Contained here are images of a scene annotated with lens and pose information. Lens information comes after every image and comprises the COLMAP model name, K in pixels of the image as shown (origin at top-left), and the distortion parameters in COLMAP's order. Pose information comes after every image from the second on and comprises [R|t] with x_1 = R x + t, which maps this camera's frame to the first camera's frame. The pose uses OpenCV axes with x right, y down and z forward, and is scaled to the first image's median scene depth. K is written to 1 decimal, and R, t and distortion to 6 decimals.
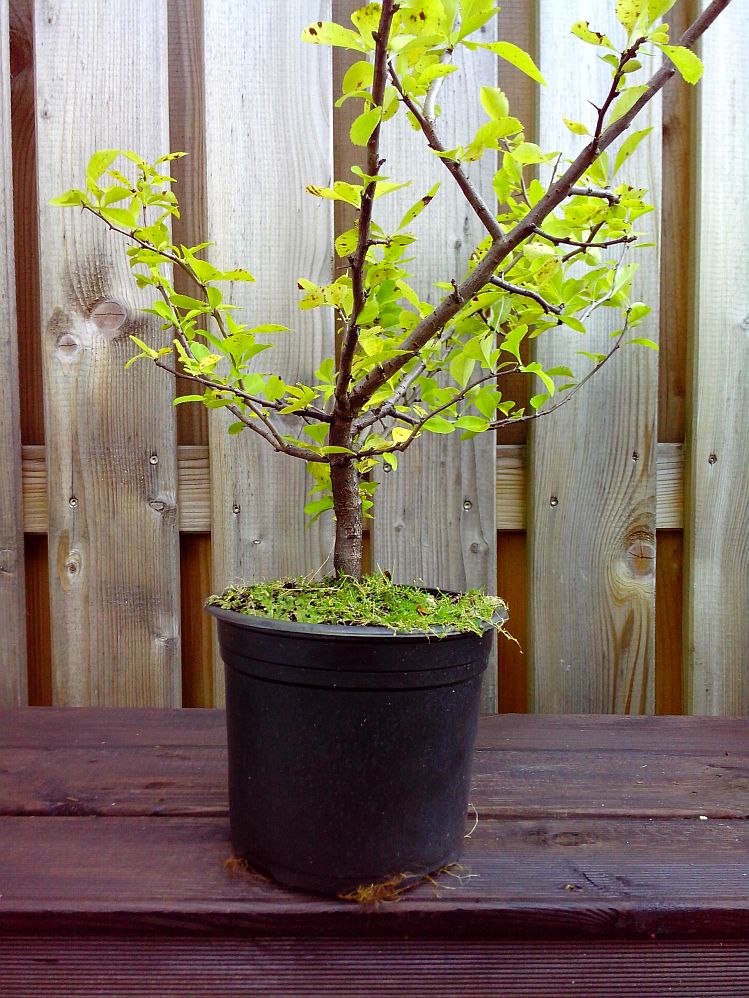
lens RADIAL K [[857.5, 0, 352.3], [0, 857.5, 500.4], [0, 0, 1]] dist [0.069077, -0.125007]
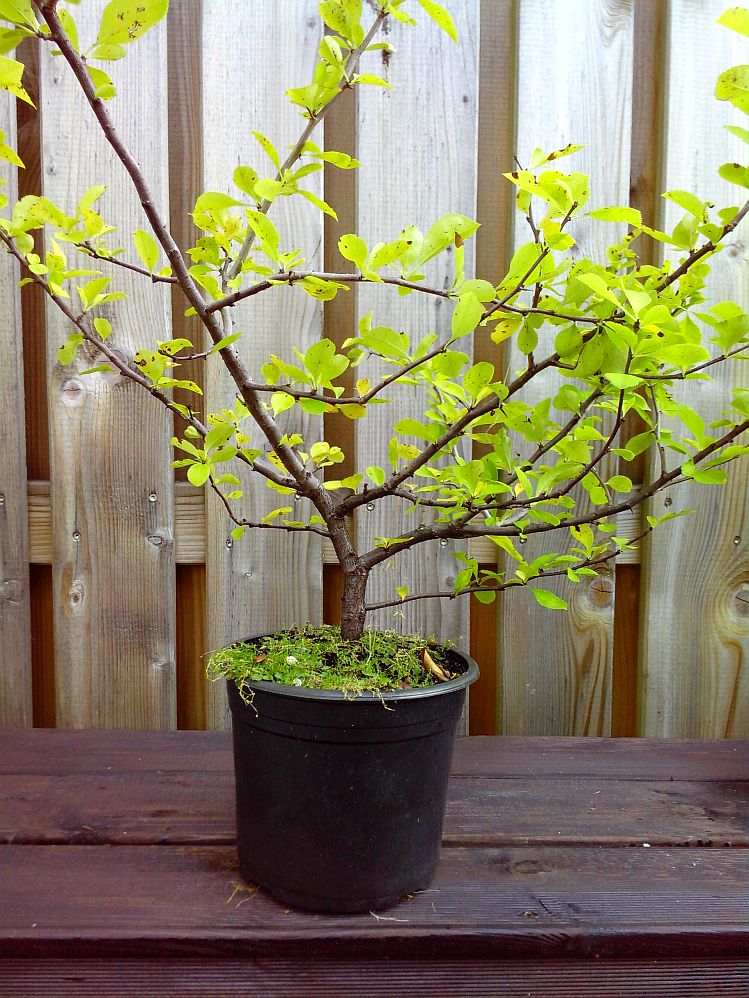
lens RADIAL K [[857.5, 0, 352.3], [0, 857.5, 500.4], [0, 0, 1]] dist [0.069077, -0.125007]
pose [[0.999496, 0.011417, 0.029625, -0.014076], [-0.012299, 0.999481, 0.029770, -0.079124], [-0.029270, -0.030119, 0.999118, -0.077663]]
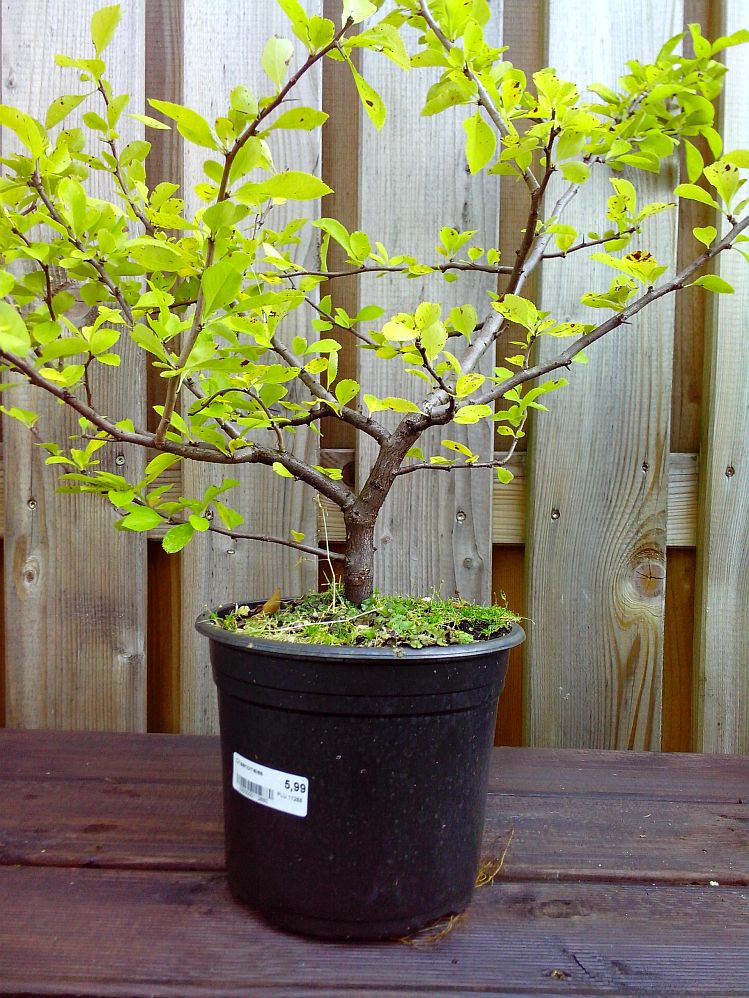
lens RADIAL K [[857.5, 0, 352.3], [0, 857.5, 500.4], [0, 0, 1]] dist [0.069077, -0.125007]
pose [[0.999739, 0.020258, -0.010560, 0.028009], [-0.020276, 0.999793, -0.001586, -0.007949], [0.010526, 0.001800, 0.999943, 0.082443]]
